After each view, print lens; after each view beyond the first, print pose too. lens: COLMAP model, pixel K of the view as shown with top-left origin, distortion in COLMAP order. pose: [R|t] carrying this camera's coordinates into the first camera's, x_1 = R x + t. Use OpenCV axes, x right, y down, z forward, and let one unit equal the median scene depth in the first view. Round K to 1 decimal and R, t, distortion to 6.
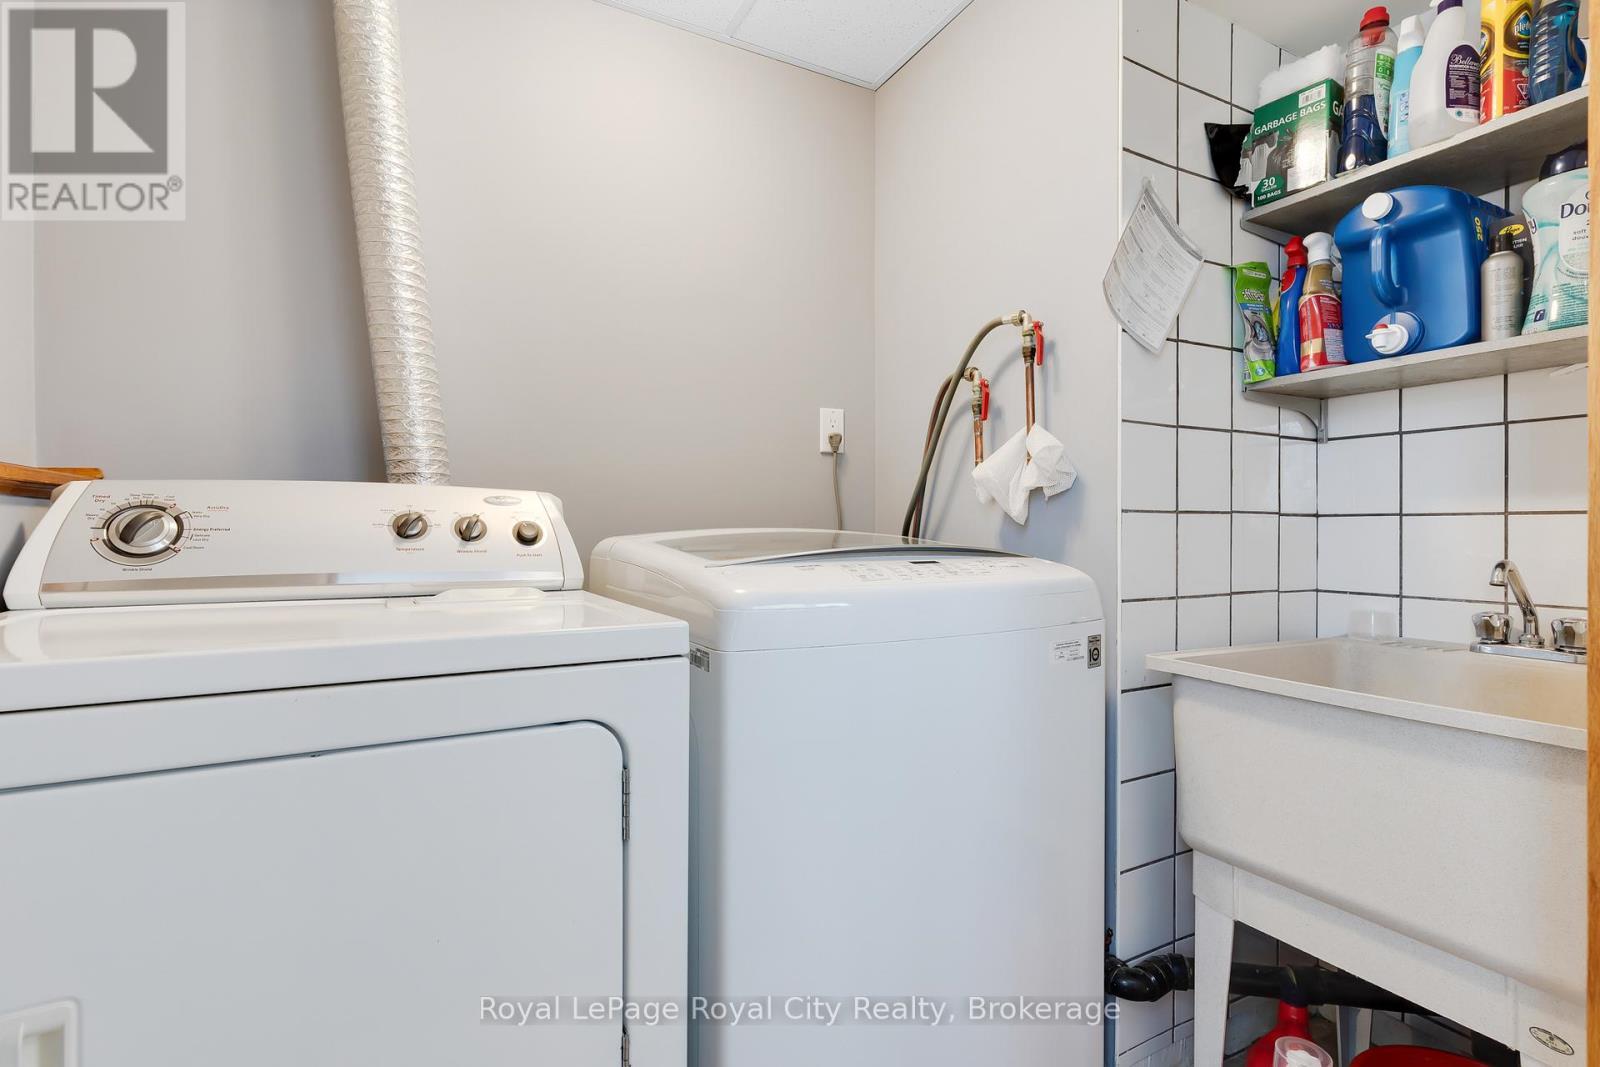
lens RADIAL K [[757.2, 0, 799.4], [0, 757.2, 530.5], [0, 0, 1]] dist [0.002879, -0.001425]
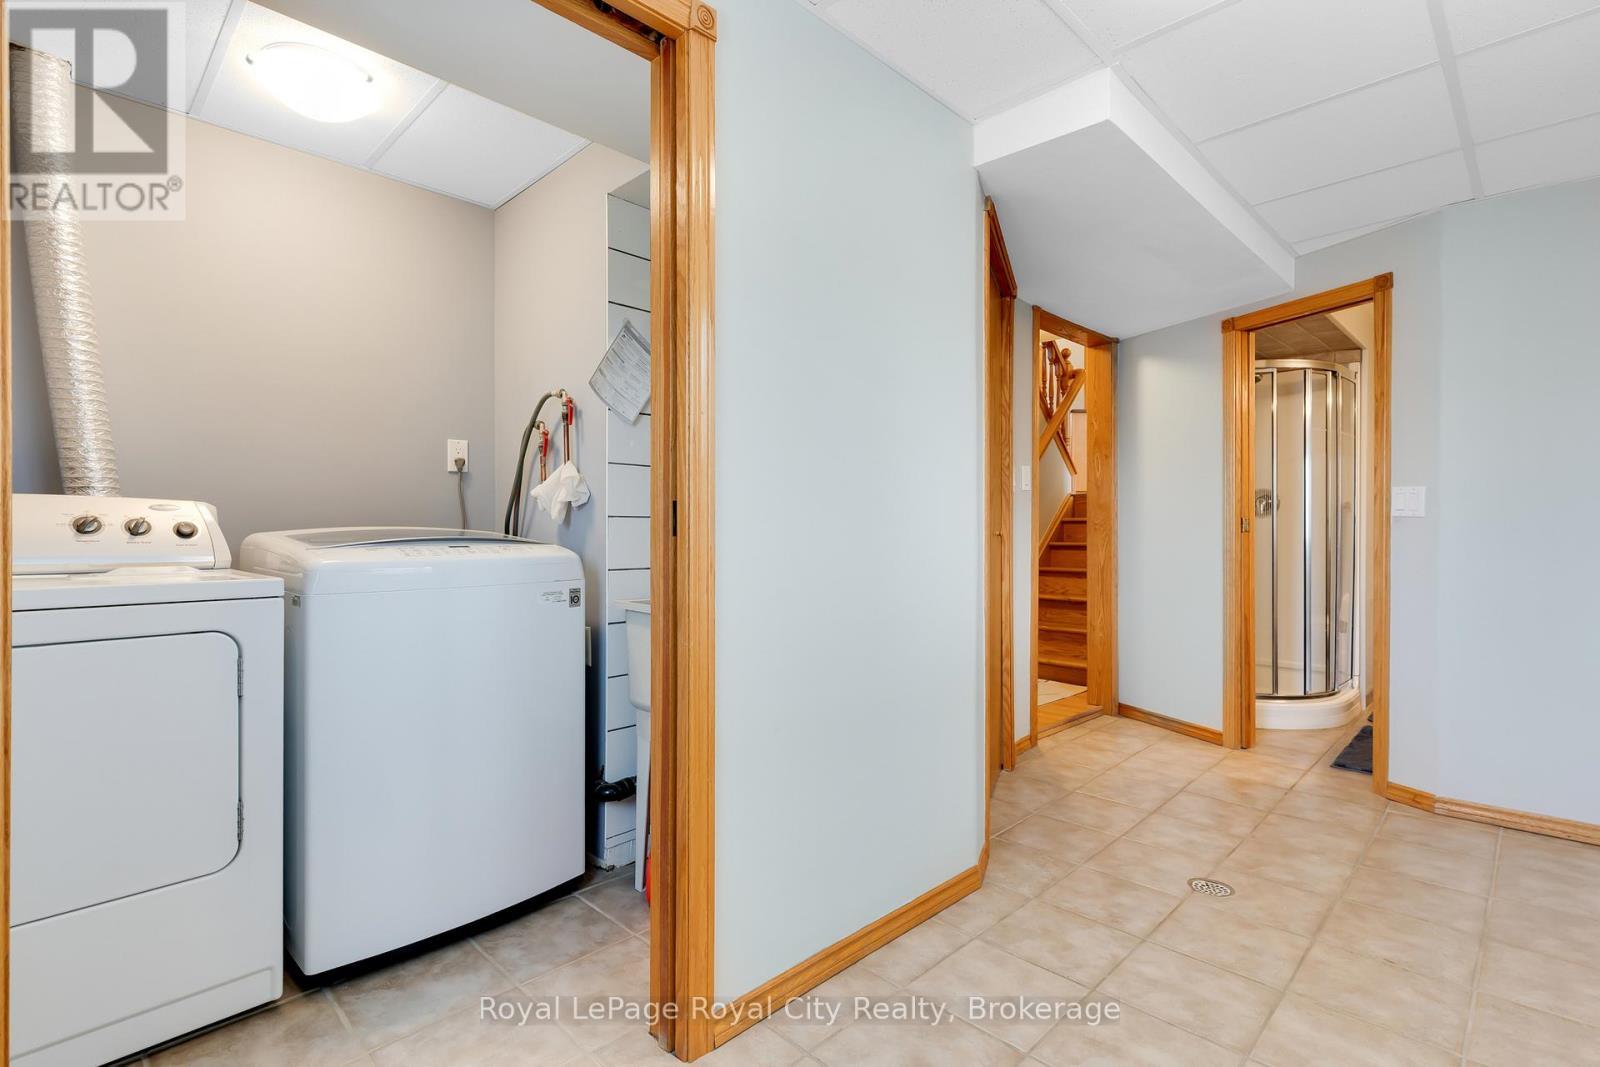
lens RADIAL K [[757.2, 0, 799.4], [0, 757.2, 530.5], [0, 0, 1]] dist [0.002879, -0.001425]
pose [[0.953668, -0.001492, 0.300859, 0.314784], [0.000971, 0.999998, 0.001882, 0.002550], [-0.300861, -0.001503, 0.953667, -0.714716]]
